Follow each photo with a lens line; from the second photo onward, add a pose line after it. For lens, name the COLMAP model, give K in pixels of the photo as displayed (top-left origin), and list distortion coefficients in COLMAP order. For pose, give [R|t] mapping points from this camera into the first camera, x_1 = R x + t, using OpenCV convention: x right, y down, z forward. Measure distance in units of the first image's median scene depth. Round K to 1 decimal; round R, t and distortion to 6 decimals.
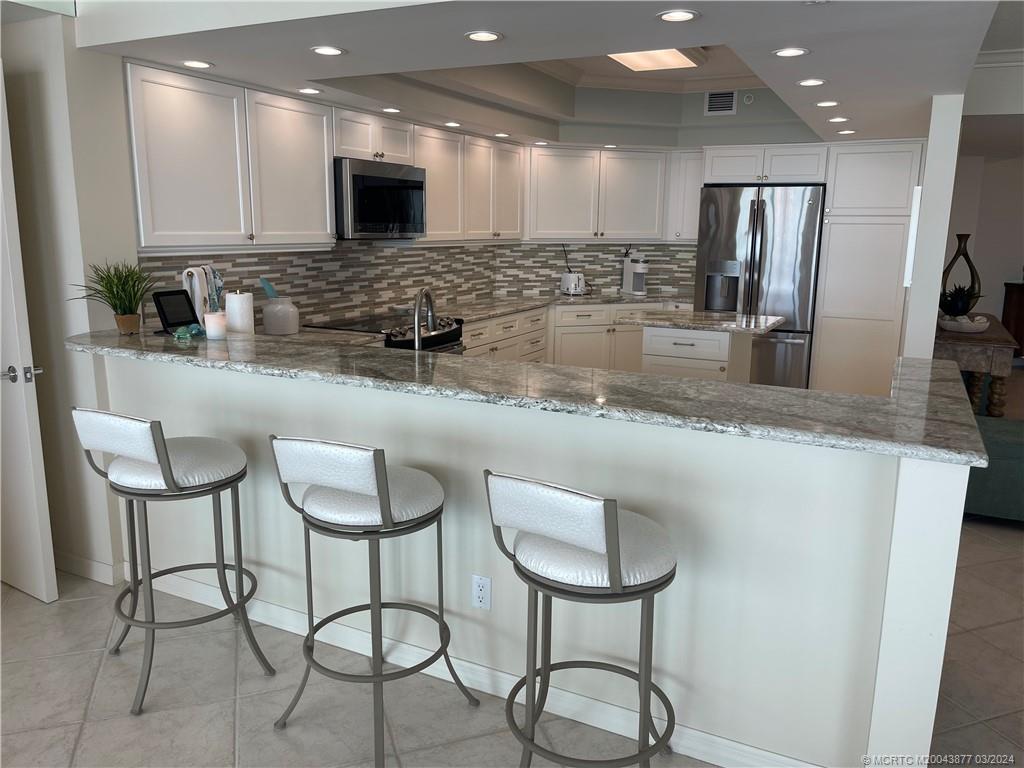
lens RADIAL K [[773.8, 0, 515.7], [0, 773.8, 378.0], [0, 0, 1]] dist [0.060640, -0.031162]
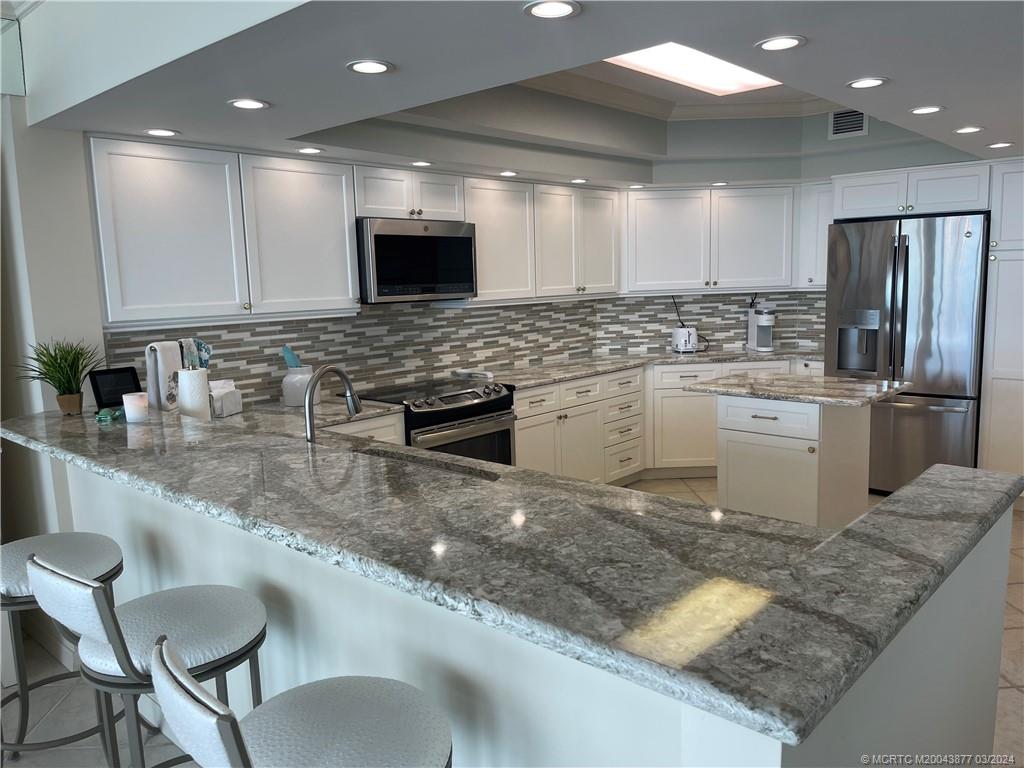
lens RADIAL K [[773.8, 0, 509.3], [0, 773.8, 390.9], [0, 0, 1]] dist [0.060640, -0.031162]
pose [[0.962763, 0.000403, -0.270348, 0.163714], [-0.012923, 0.998924, -0.044535, -0.028415], [0.270039, 0.046371, 0.961732, 0.127321]]
